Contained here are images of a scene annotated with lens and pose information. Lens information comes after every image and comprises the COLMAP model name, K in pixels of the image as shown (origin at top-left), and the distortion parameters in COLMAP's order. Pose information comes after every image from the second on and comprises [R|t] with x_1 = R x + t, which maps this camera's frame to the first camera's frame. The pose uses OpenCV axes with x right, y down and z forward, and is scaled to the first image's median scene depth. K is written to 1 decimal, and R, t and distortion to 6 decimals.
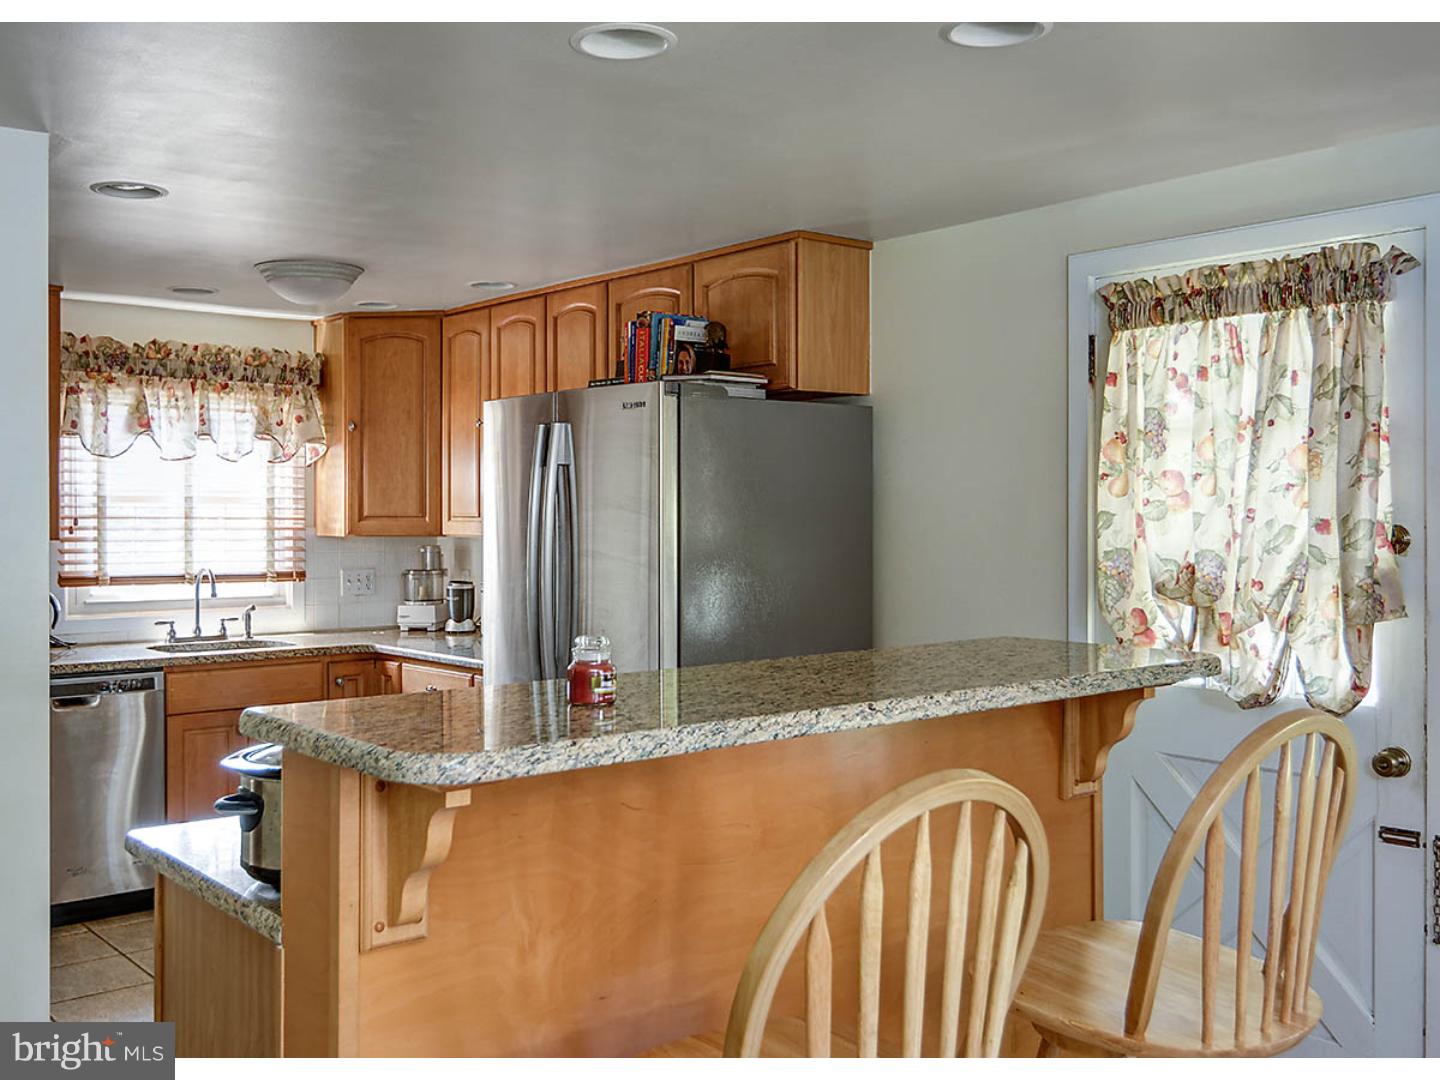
lens RADIAL K [[1271.7, 0, 717.5], [0, 1271.7, 538.7], [0, 0, 1]] dist [-0.011812, -0.015892]
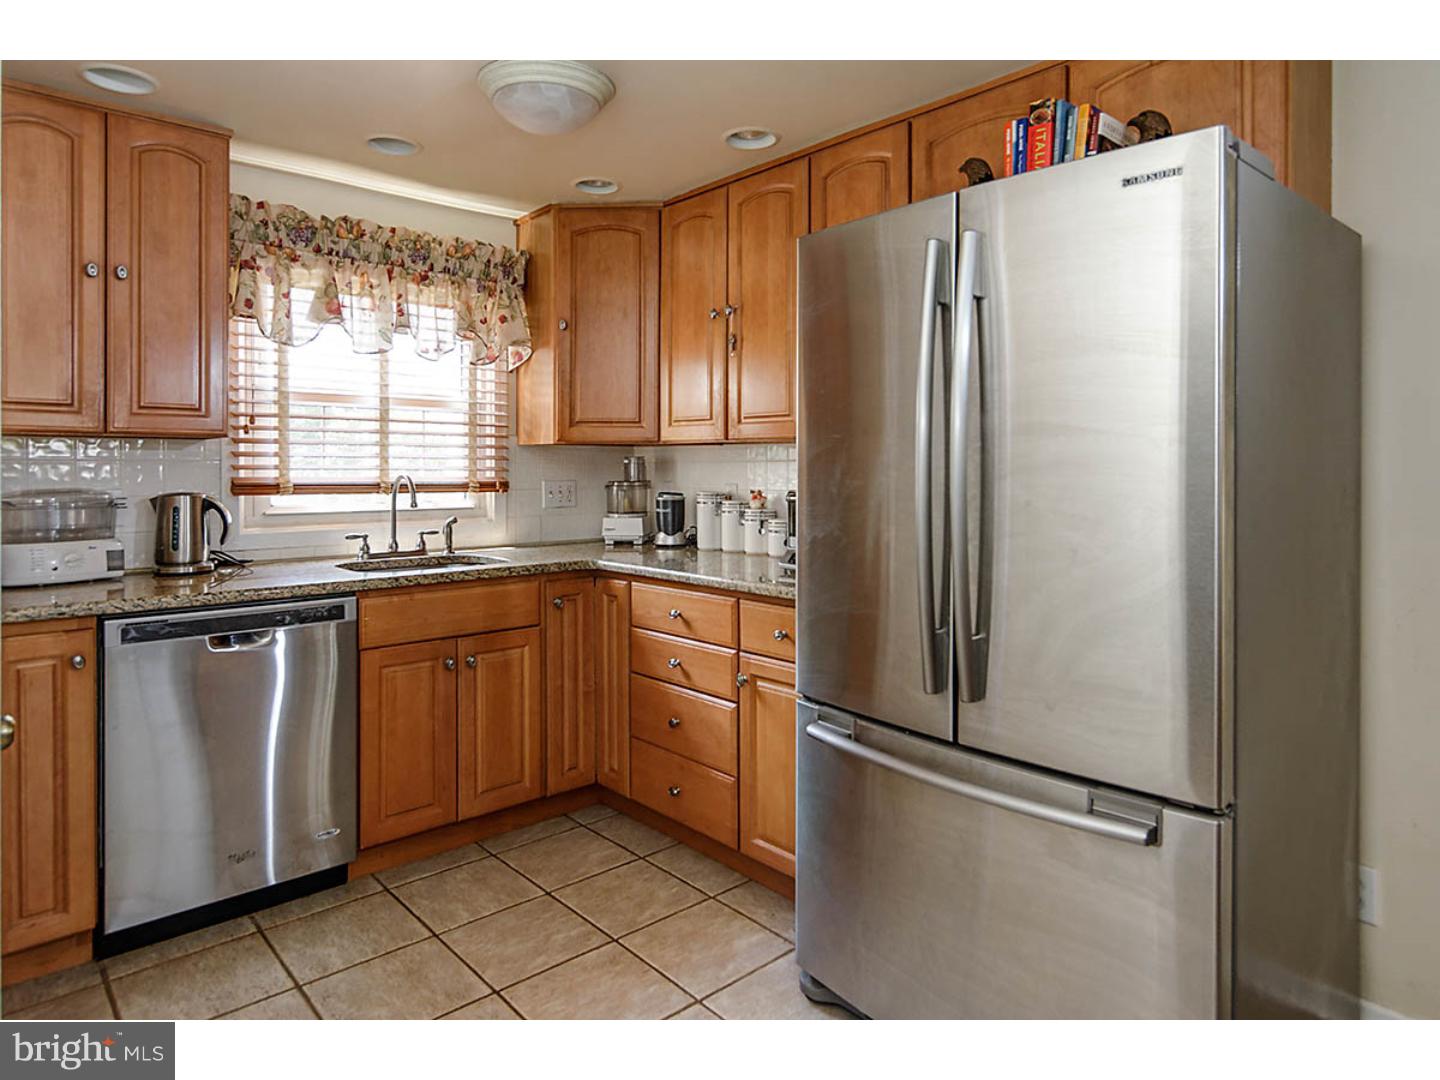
lens RADIAL K [[929.4, 0, 810.0], [0, 929.4, 475.3], [0, 0, 1]] dist [-0.024039, 0.008571]
pose [[0.999012, 0.001204, 0.044432, -0.144294], [-0.001312, 0.999996, 0.002414, 0.020939], [-0.044429, -0.002470, 0.999009, 0.330868]]
